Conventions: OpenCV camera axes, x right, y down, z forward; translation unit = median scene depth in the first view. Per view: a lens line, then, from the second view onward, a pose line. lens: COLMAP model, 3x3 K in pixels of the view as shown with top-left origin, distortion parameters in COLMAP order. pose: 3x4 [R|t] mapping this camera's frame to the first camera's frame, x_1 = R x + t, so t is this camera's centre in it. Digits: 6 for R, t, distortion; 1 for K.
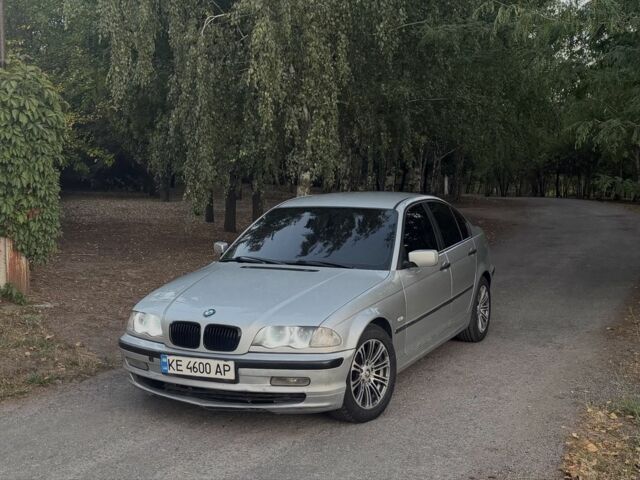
lens RADIAL K [[885.3, 0, 319.8], [0, 885.3, 241.1], [0, 0, 1]] dist [0.112189, 0.000000]
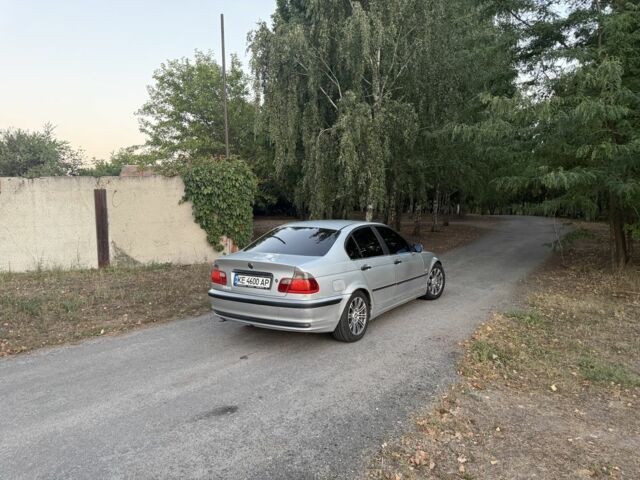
lens RADIAL K [[885.3, 0, 320.1], [0, 885.3, 238.8], [0, 0, 1]] dist [0.112189, 0.000000]
pose [[0.983528, -0.012875, -0.180299, 0.238275], [0.008136, 0.999602, -0.027000, 0.052990], [0.180575, 0.025088, 0.983241, -1.005851]]
